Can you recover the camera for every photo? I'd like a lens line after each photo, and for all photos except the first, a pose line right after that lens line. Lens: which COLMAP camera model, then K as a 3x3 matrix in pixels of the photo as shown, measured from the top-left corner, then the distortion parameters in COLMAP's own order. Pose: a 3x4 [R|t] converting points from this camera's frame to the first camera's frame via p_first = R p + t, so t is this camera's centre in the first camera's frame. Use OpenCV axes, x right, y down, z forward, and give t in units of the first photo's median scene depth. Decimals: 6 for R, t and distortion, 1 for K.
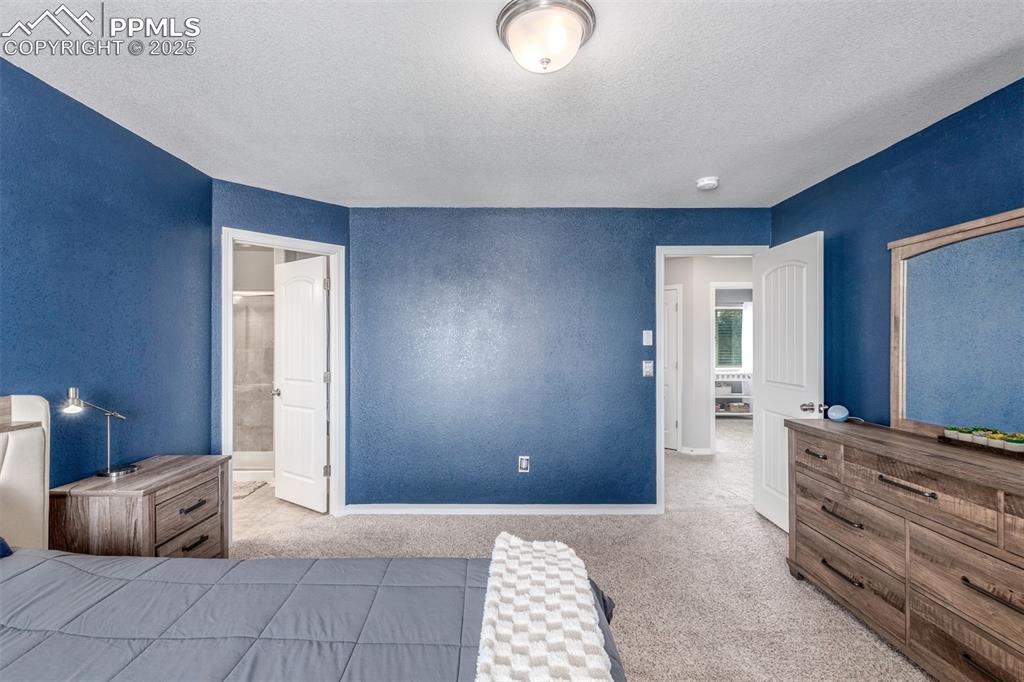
lens RADIAL K [[462.0, 0, 505.4], [0, 462.0, 343.0], [0, 0, 1]] dist [0.000473, -0.000112]
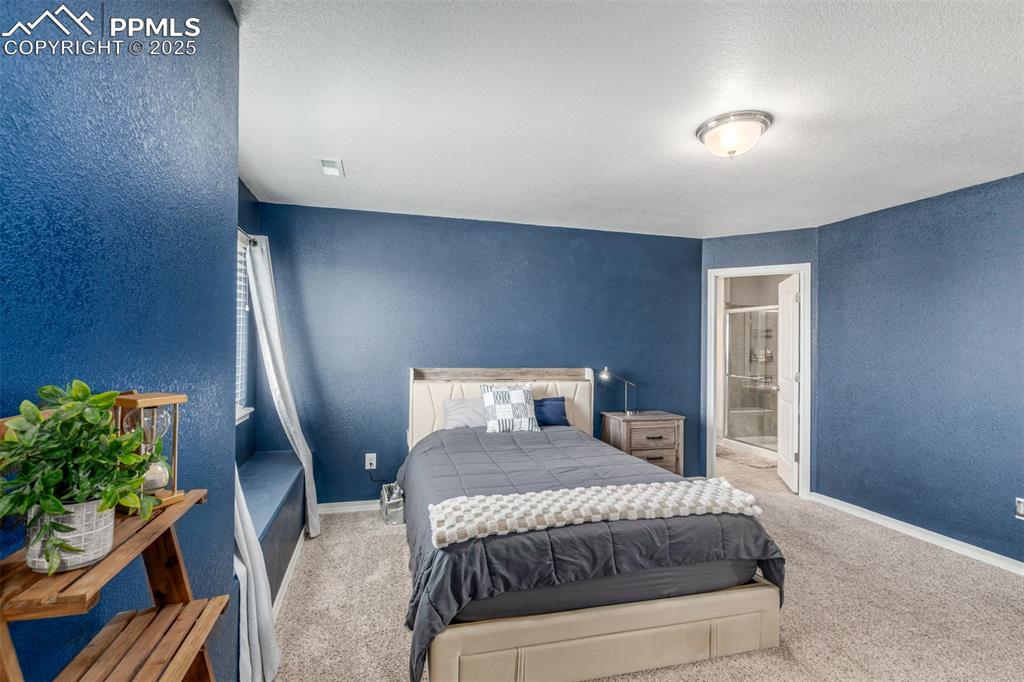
lens RADIAL K [[462.0, 0, 505.4], [0, 462.0, 343.0], [0, 0, 1]] dist [0.000473, -0.000112]
pose [[0.261162, -0.005256, -0.965281, 0.883871], [-0.009182, 0.999926, -0.007929, 0.006037], [0.965251, 0.010934, 0.261094, -0.029205]]
